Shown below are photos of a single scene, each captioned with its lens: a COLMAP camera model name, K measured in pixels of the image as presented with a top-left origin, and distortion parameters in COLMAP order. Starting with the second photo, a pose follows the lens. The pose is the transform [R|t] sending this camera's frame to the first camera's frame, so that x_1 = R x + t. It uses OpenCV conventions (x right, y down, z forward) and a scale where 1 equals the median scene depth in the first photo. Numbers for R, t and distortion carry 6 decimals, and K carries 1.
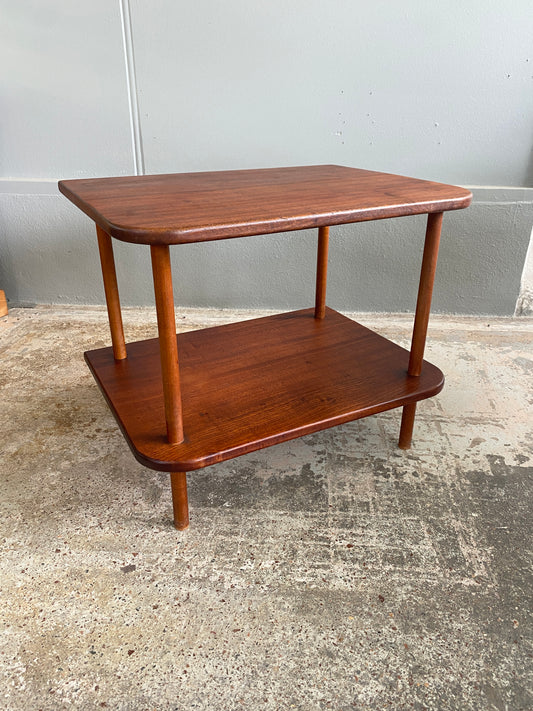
lens RADIAL K [[544.0, 0, 265.7], [0, 544.0, 346.4], [0, 0, 1]] dist [0.014174, -0.015839]
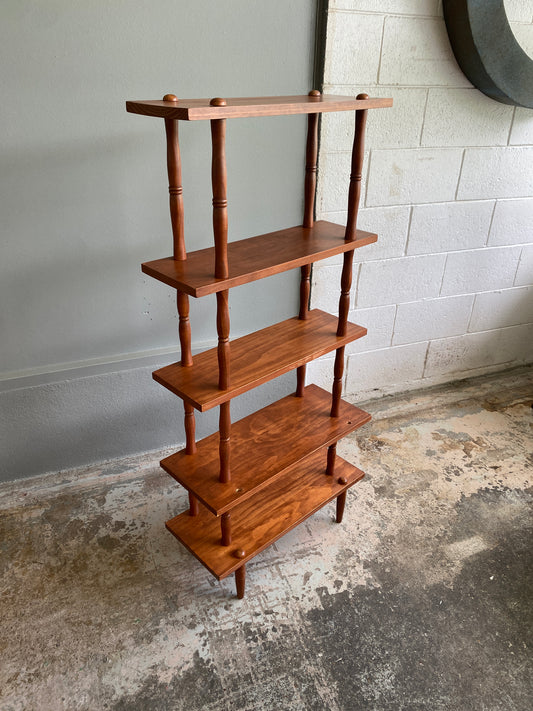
lens RADIAL K [[544.0, 0, 273.7], [0, 544.0, 346.6], [0, 0, 1]] dist [0.014174, -0.015839]
pose [[0.902922, -0.187439, 0.386779, -0.135702], [0.165282, 0.982122, 0.090106, -0.648004], [-0.396754, -0.017431, 0.917760, -0.267344]]
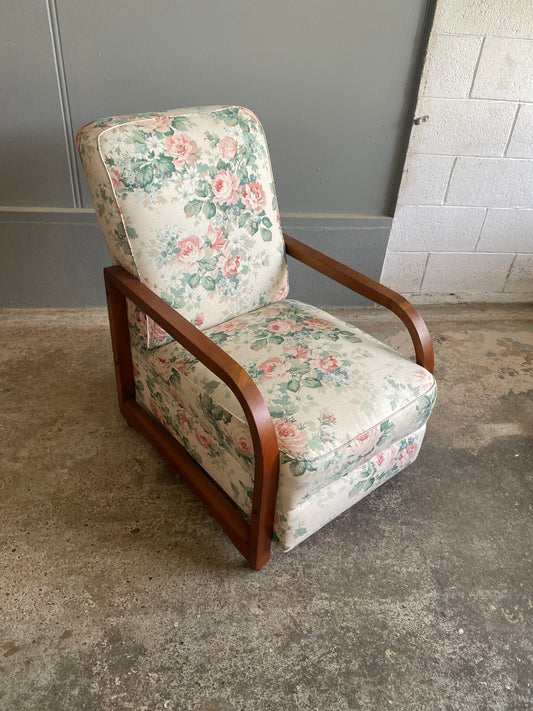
lens RADIAL K [[544.0, 0, 274.8], [0, 544.0, 348.0], [0, 0, 1]] dist [0.014174, -0.015839]
pose [[0.977805, -0.057419, 0.201493, -0.125729], [0.023602, 0.985780, 0.166377, -0.346422], [-0.208181, -0.157928, 0.965256, -0.505126]]
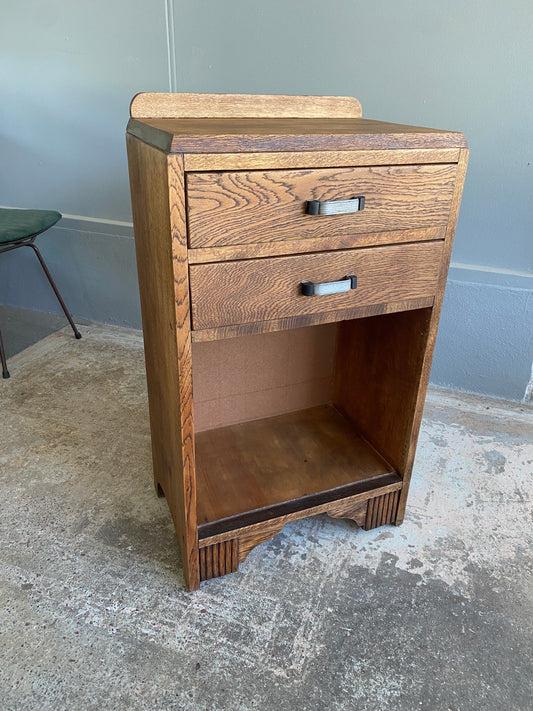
lens RADIAL K [[544.0, 0, 275.5], [0, 544.0, 348.8], [0, 0, 1]] dist [0.014174, -0.015839]
pose [[0.962710, 0.142277, -0.230103, 0.455887], [-0.137419, 0.989818, 0.037090, -0.232272], [0.233037, -0.004087, 0.972459, -0.080889]]
